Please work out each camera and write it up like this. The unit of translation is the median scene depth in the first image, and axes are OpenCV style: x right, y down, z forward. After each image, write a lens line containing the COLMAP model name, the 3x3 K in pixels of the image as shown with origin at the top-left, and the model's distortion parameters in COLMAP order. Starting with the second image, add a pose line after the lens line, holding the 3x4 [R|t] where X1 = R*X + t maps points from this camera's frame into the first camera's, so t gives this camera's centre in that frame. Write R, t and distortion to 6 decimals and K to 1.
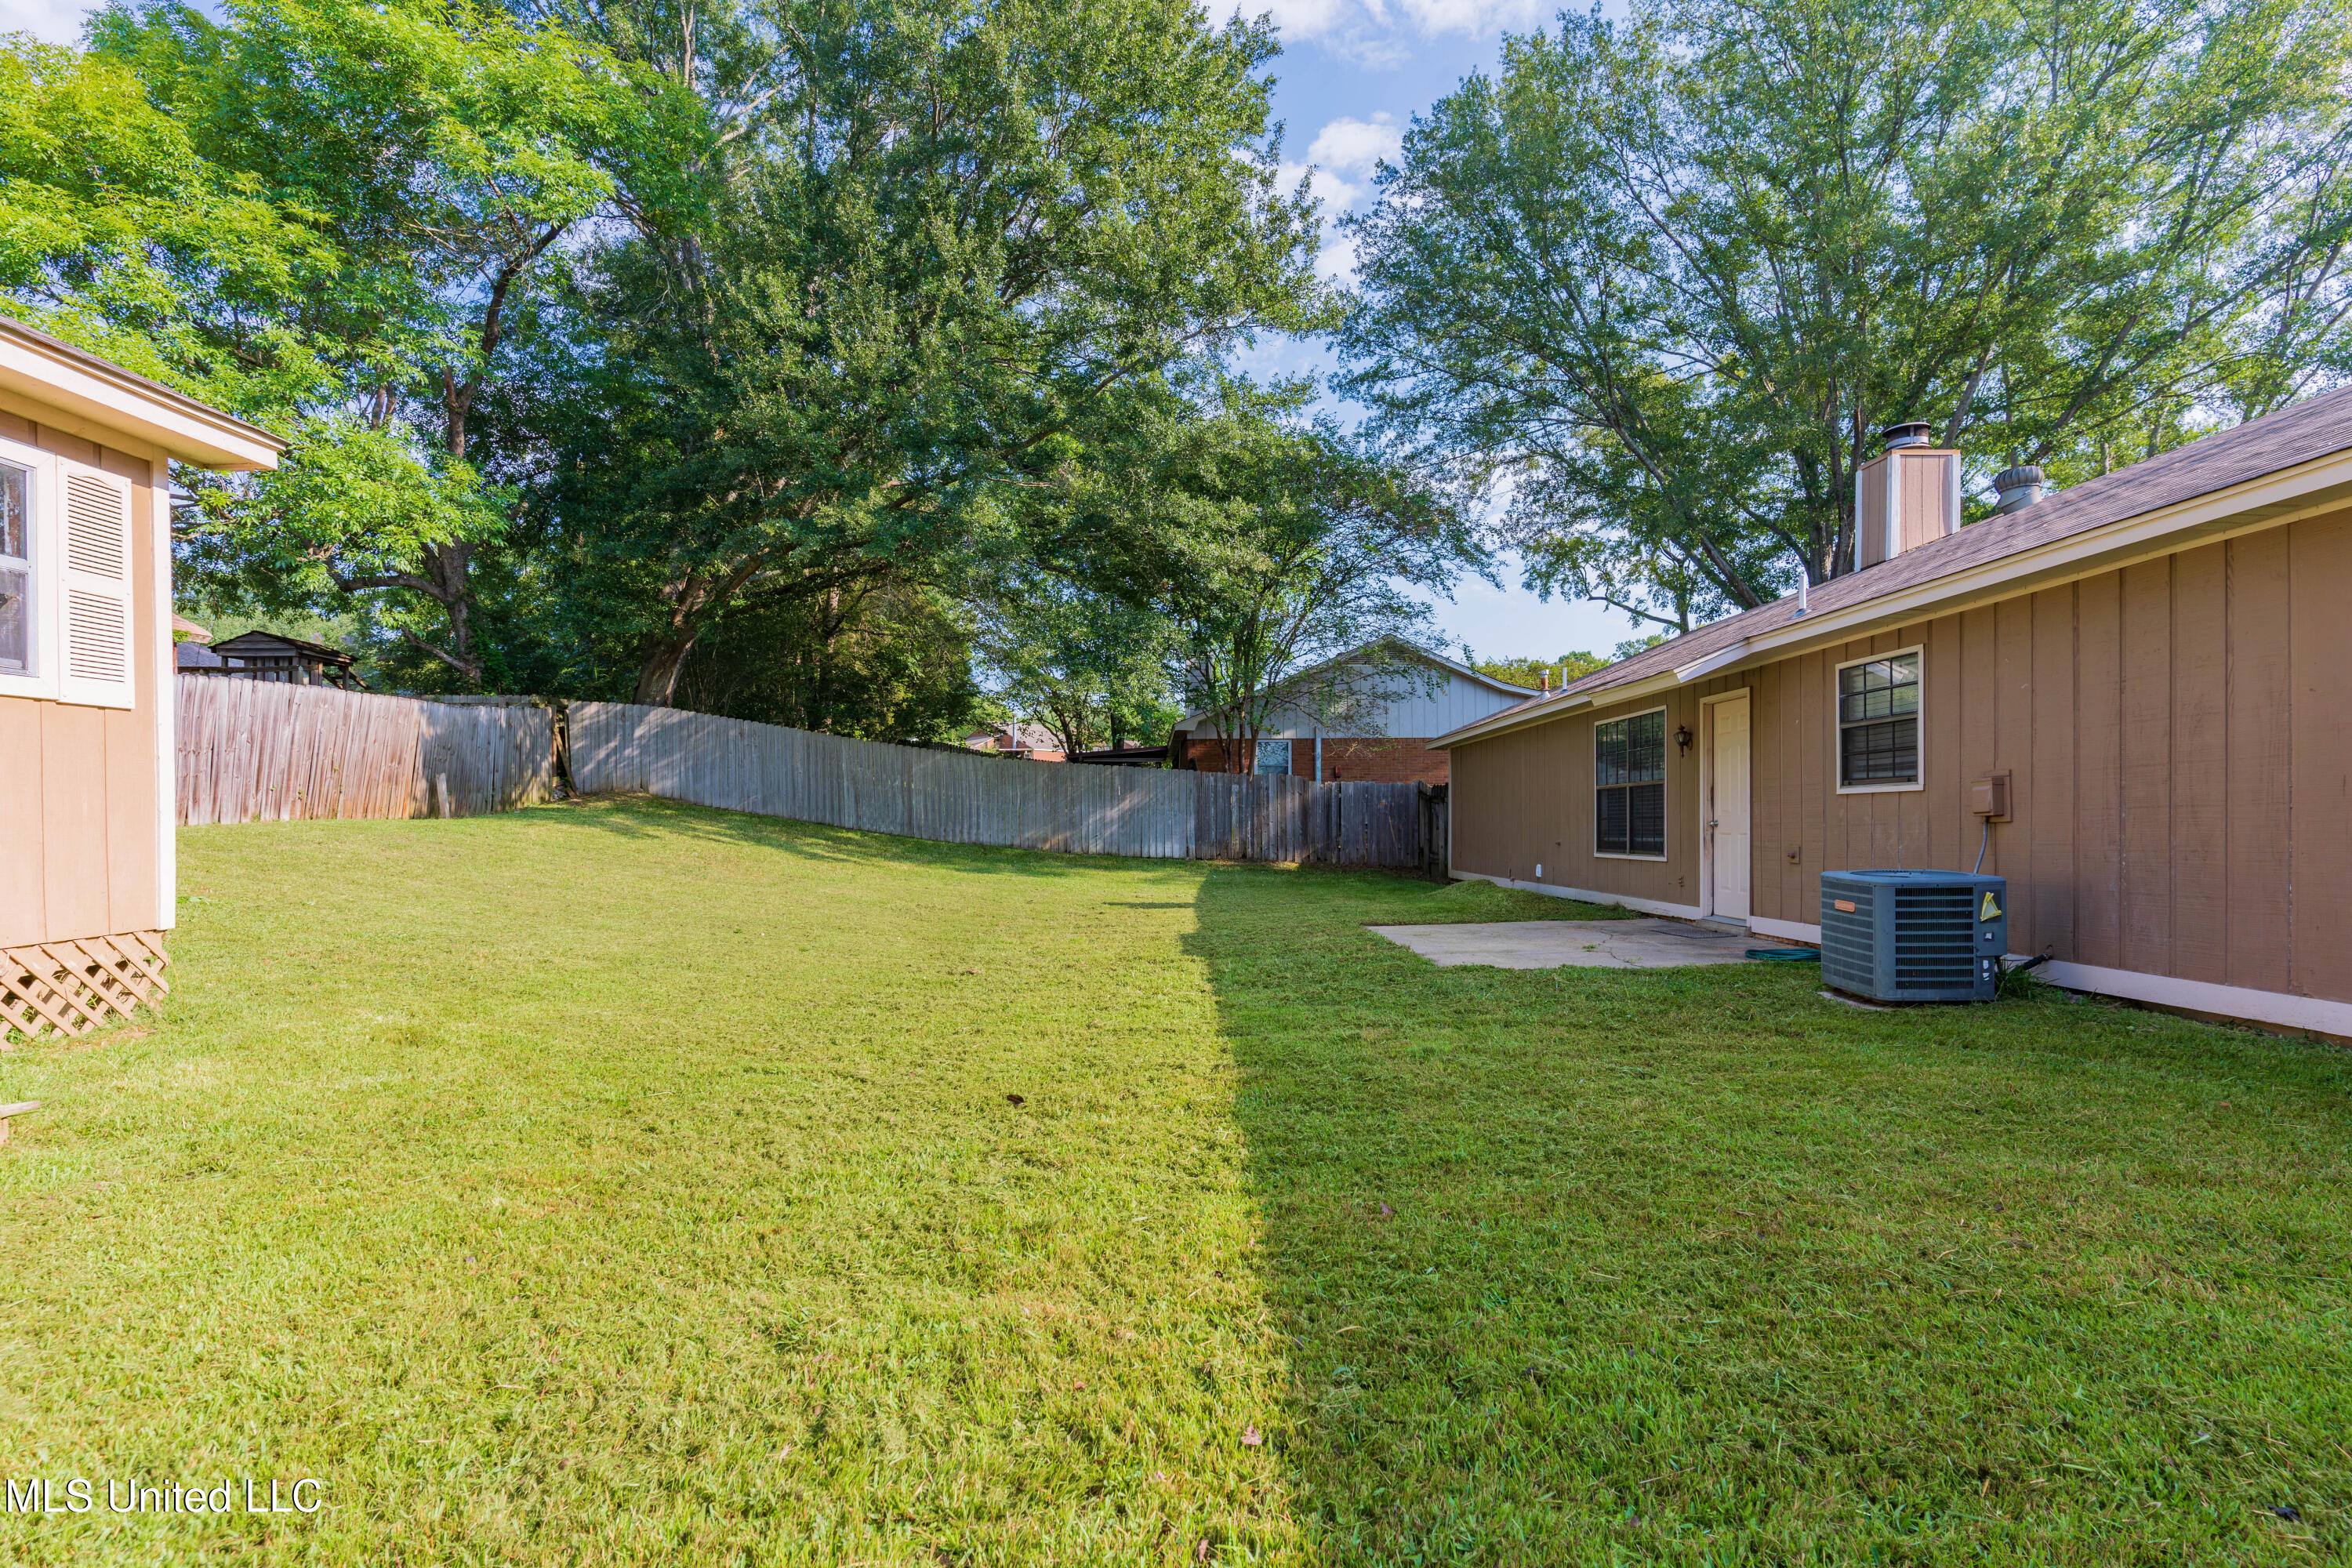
lens RADIAL K [[1145.8, 0, 1193.3], [0, 1145.8, 846.6], [0, 0, 1]] dist [0.001102, -0.000026]
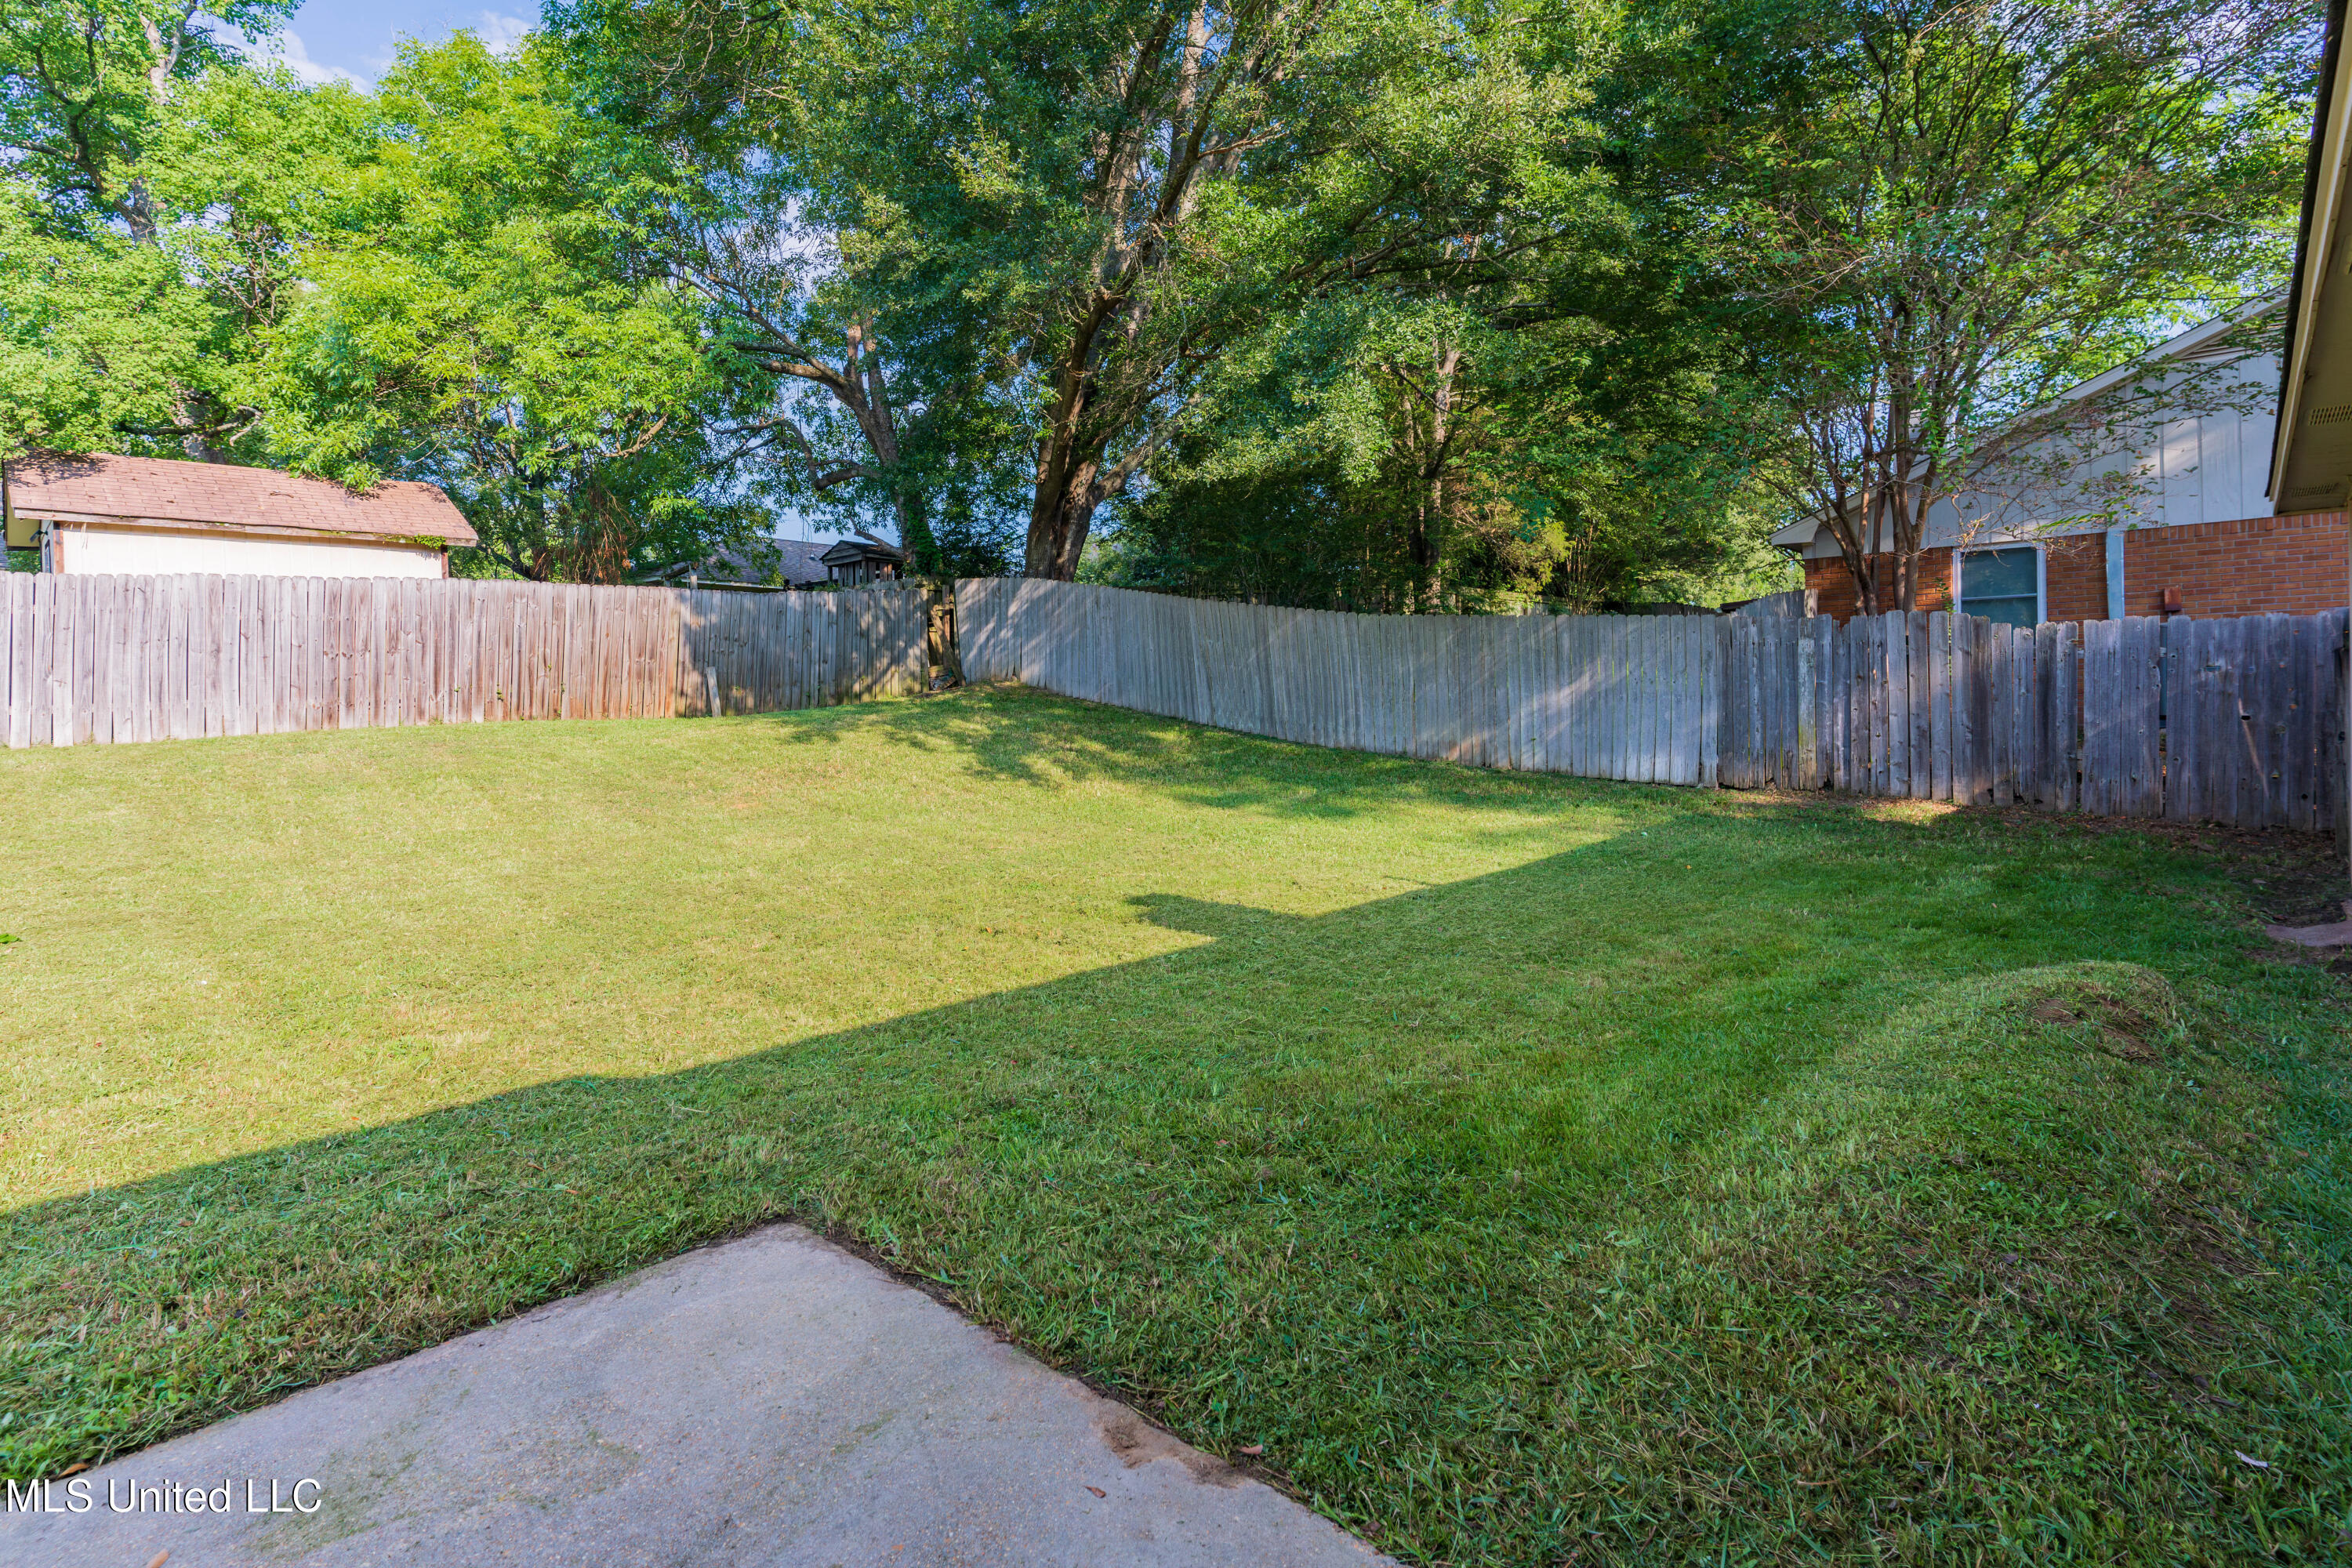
lens RADIAL K [[1125.5, 0, 1206.7], [0, 1125.5, 701.6], [0, 0, 1]] dist [0.003490, 0.000482]
pose [[0.714019, -0.007839, -0.700083, 0.235991], [-0.005366, 0.999847, -0.016668, -0.021640], [0.700106, 0.015658, 0.713867, 0.592485]]
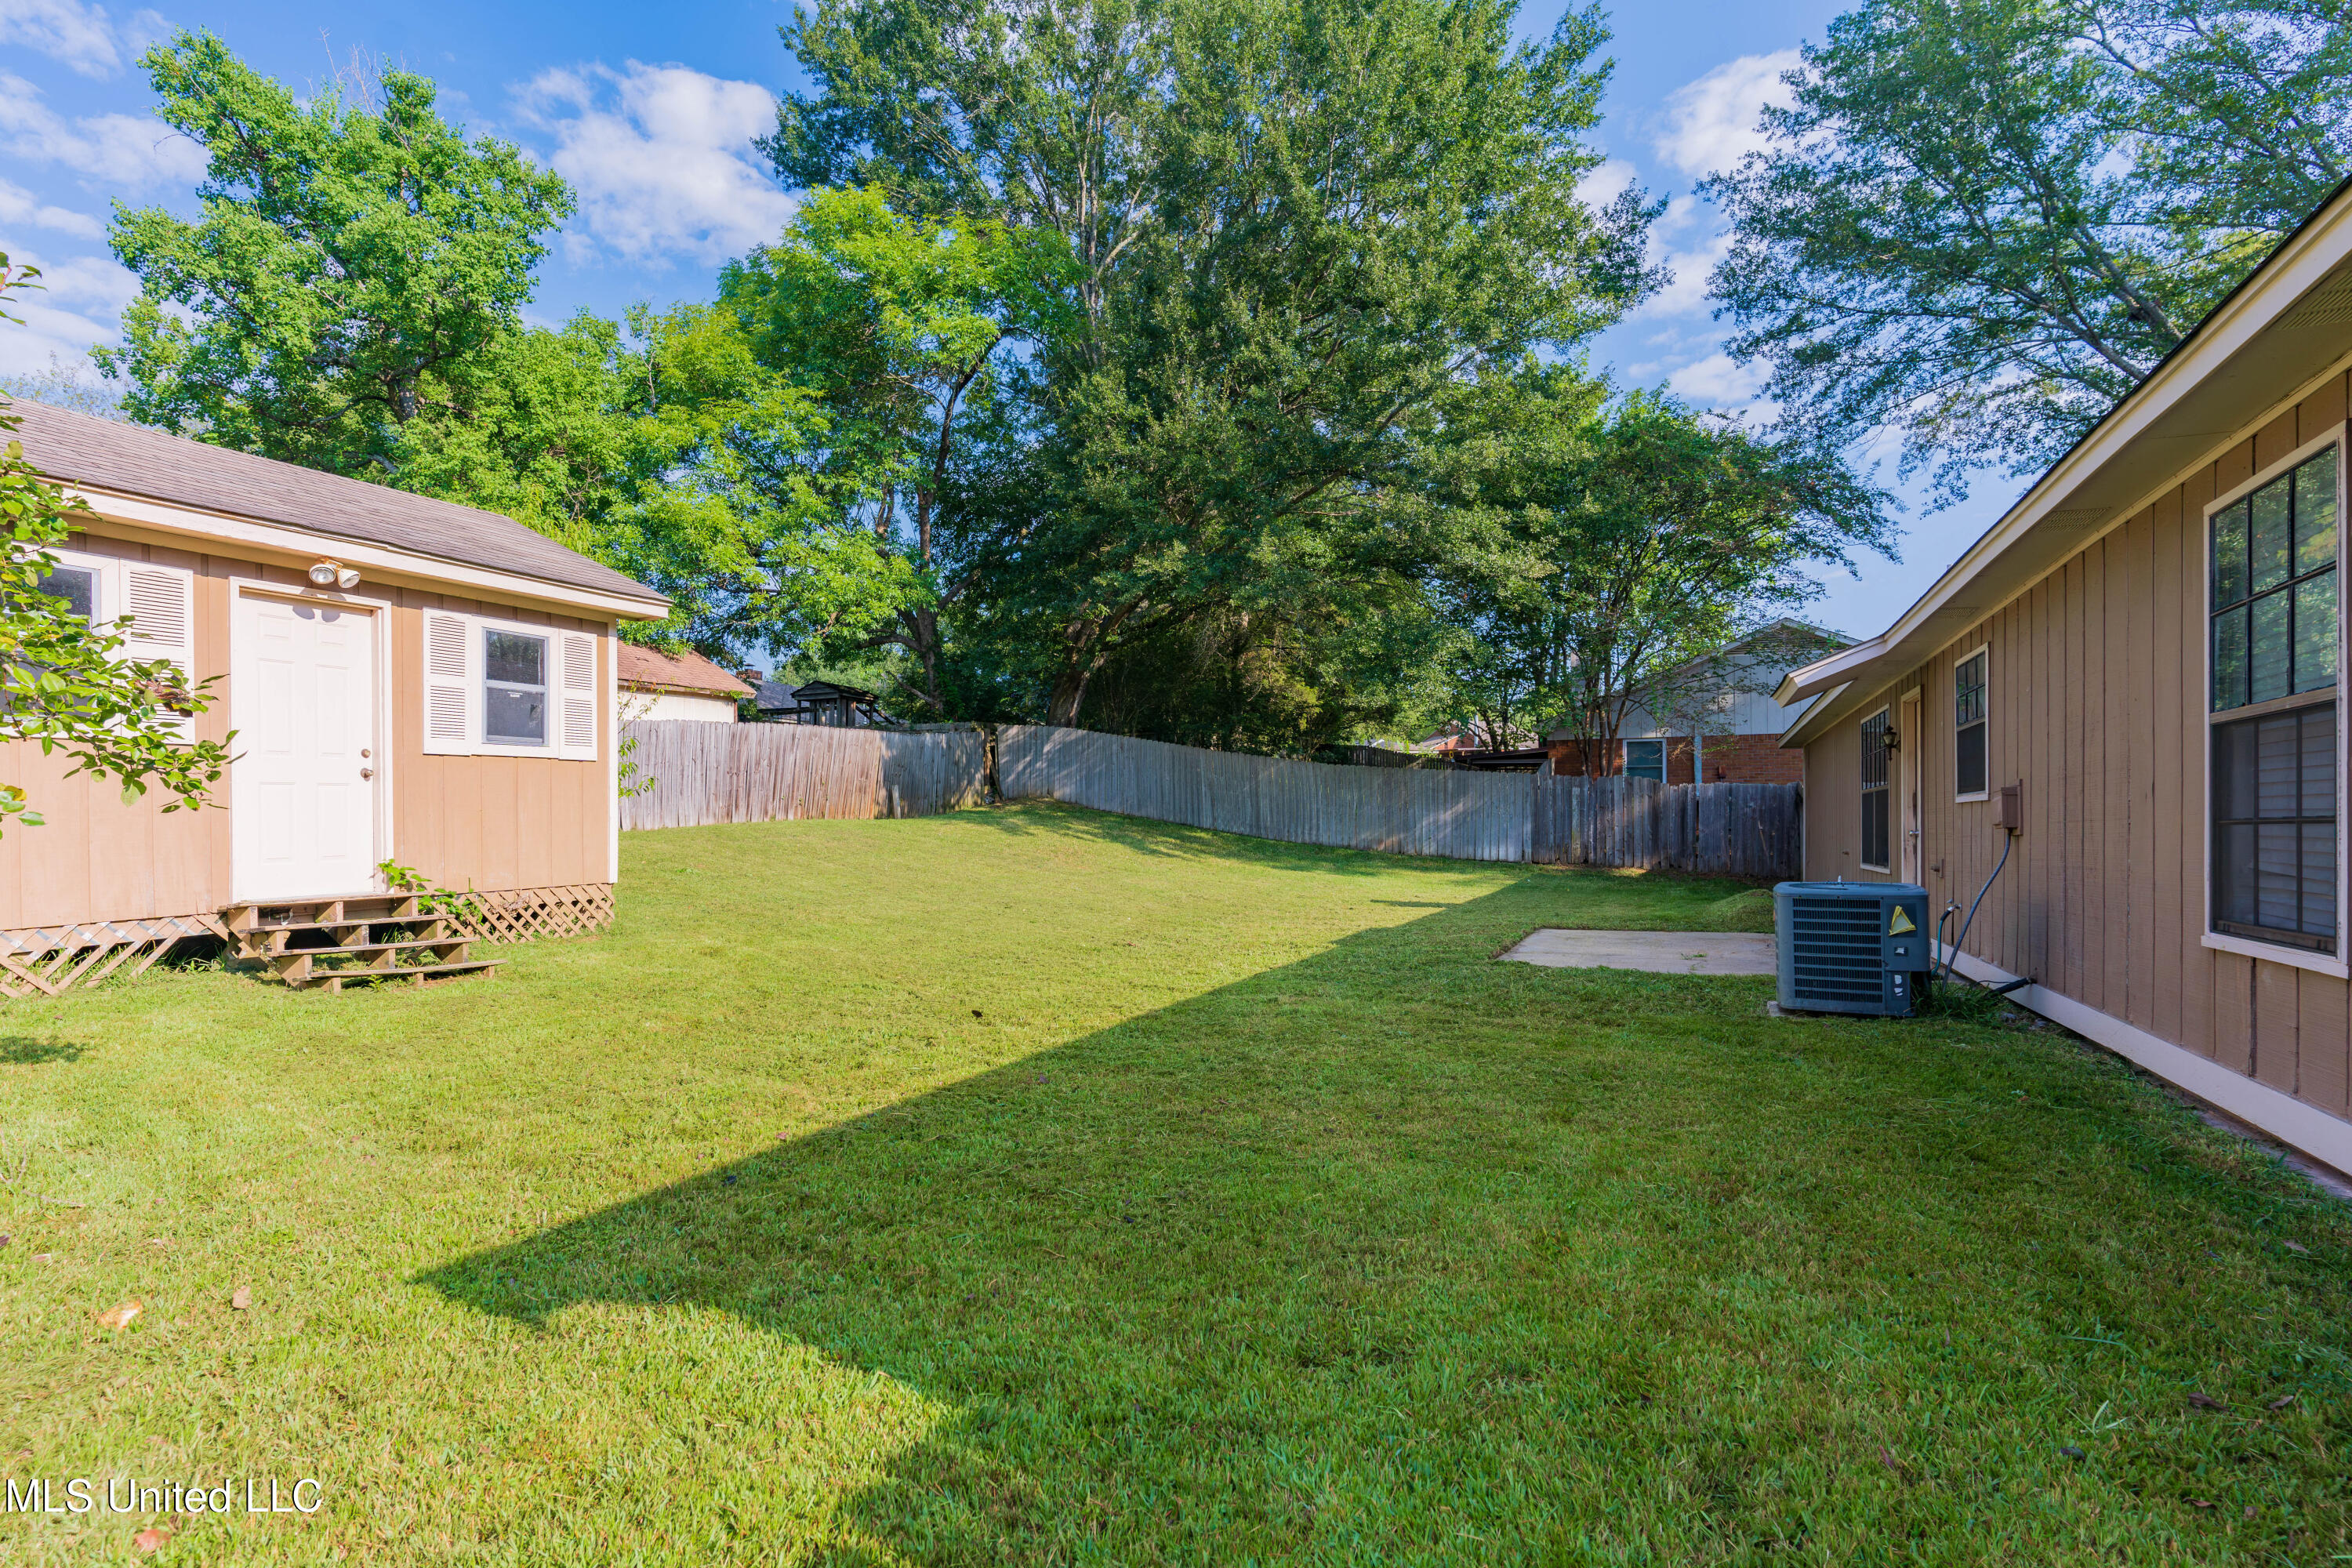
lens RADIAL K [[1162.3, 0, 1117.4], [0, 1162.3, 831.7], [0, 0, 1]] dist [0.004092, 0.000625]
pose [[0.883086, 0.010533, -0.469092, 0.193527], [-0.016678, 0.999821, -0.008948, -0.001399], [0.468914, 0.015725, 0.883104, -0.068583]]
